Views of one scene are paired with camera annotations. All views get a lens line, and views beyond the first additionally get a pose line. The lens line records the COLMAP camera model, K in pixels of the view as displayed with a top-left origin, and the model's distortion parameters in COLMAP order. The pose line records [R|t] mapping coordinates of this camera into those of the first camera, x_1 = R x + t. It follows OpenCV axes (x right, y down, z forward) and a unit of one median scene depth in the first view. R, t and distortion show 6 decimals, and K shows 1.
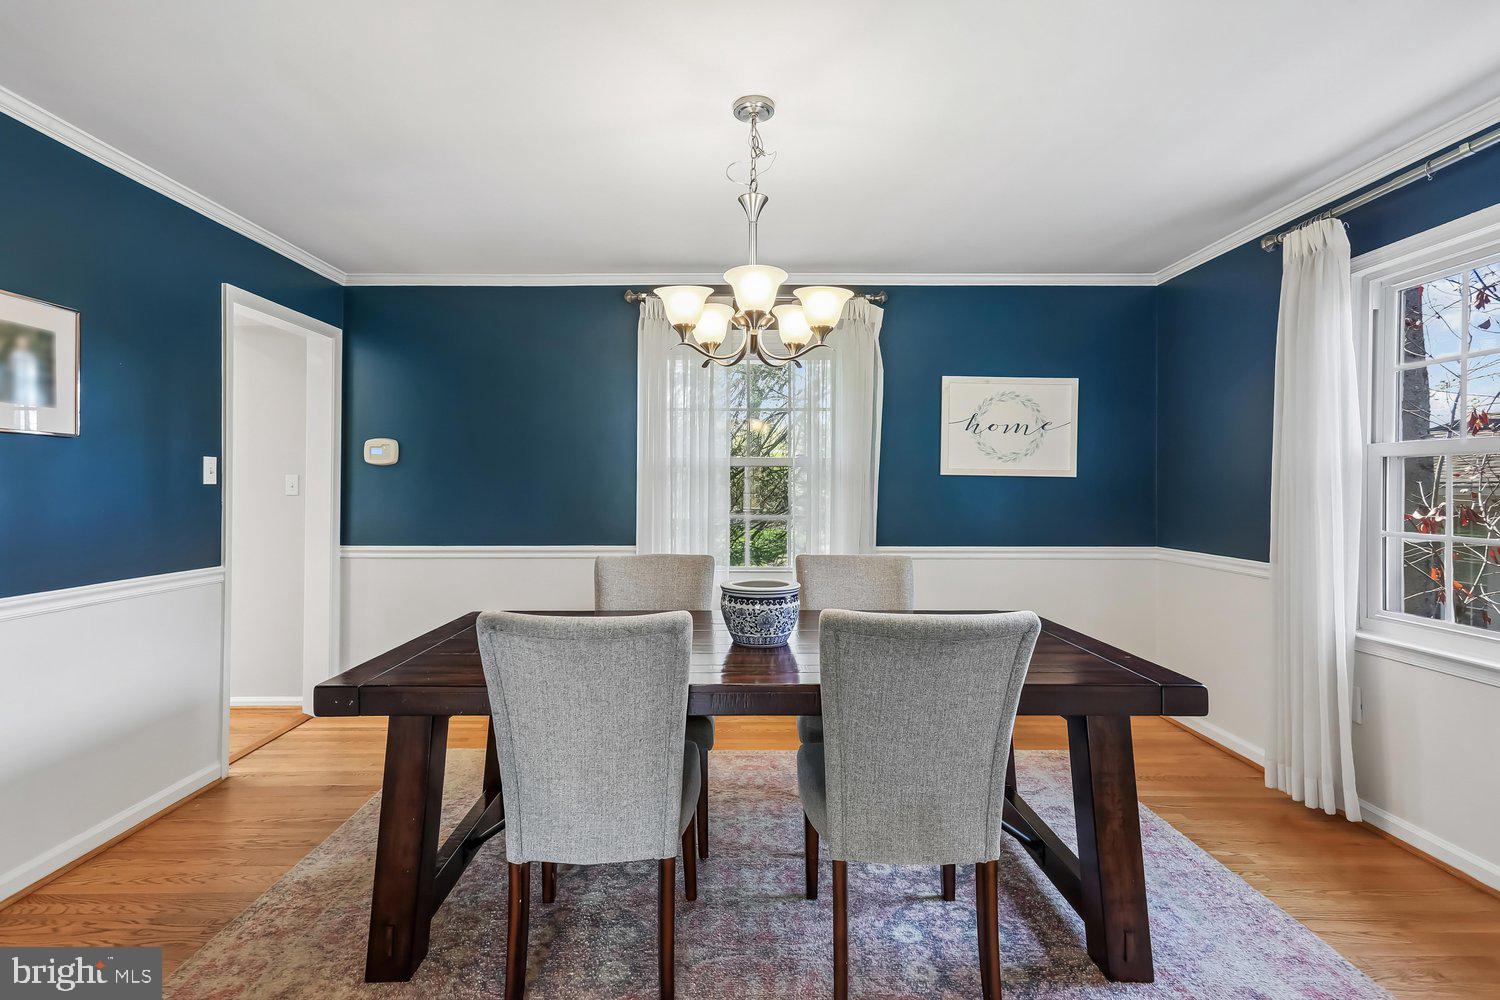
lens RADIAL K [[747.2, 0, 745.2], [0, 747.2, 483.8], [0, 0, 1]] dist [-0.011018, 0.001420]
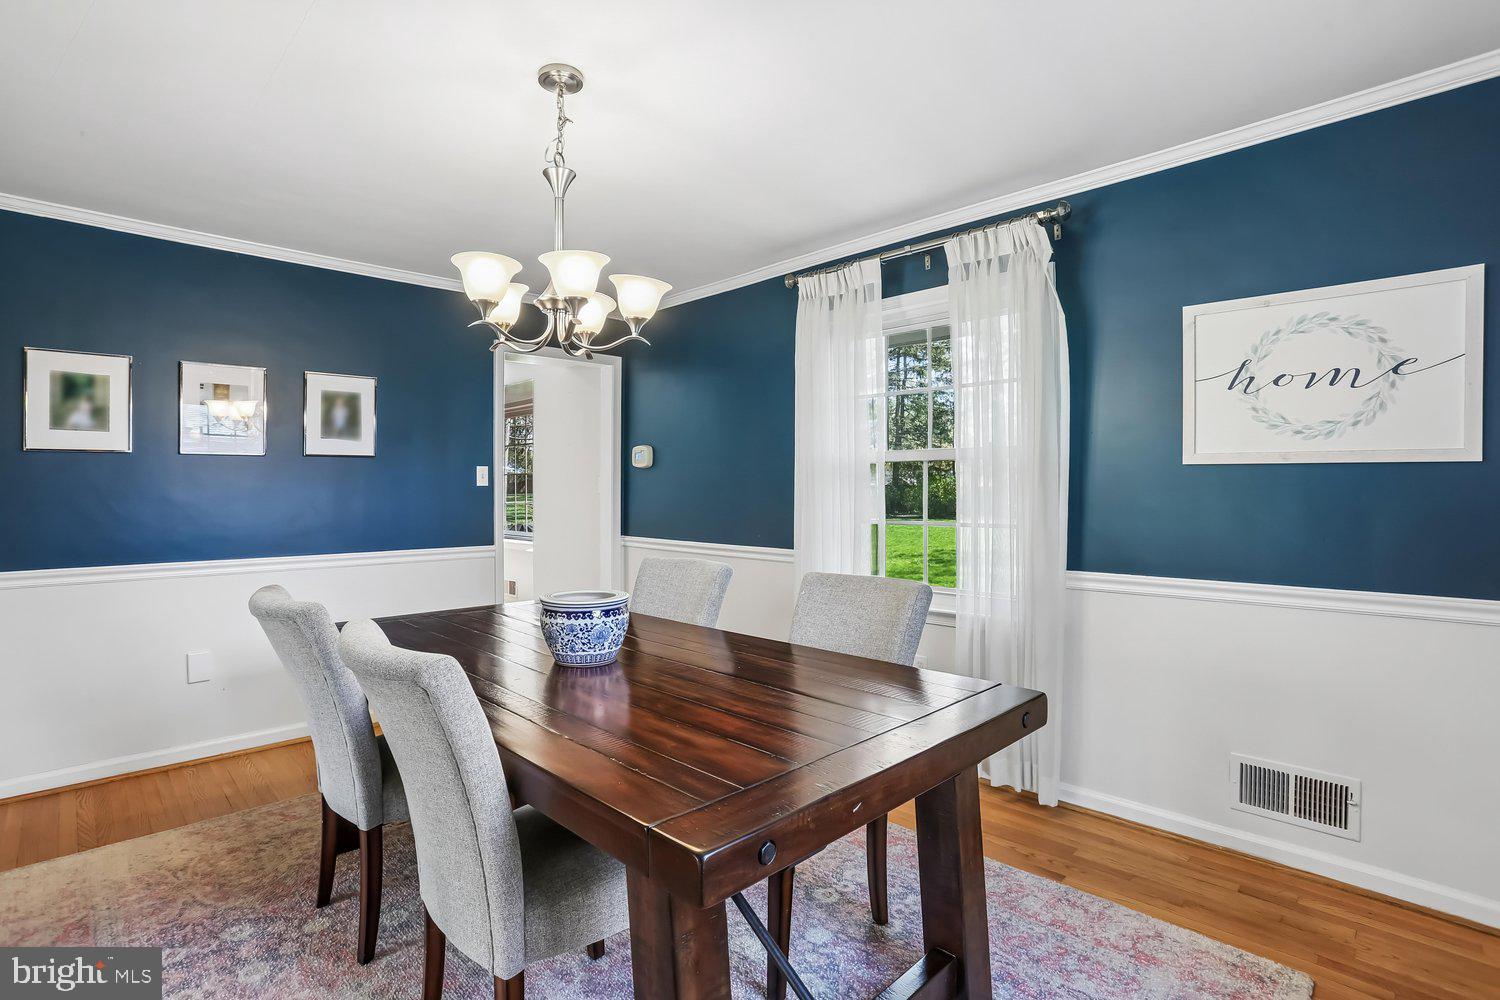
lens RADIAL K [[741.3, 0, 742.8], [0, 741.3, 482.5], [0, 0, 1]] dist [-0.070649, 0.042350]
pose [[0.681836, -0.008563, -0.731455, 0.472470], [0.008091, 0.999959, -0.004164, 0.003068], [0.731461, -0.003079, 0.681877, 0.320813]]
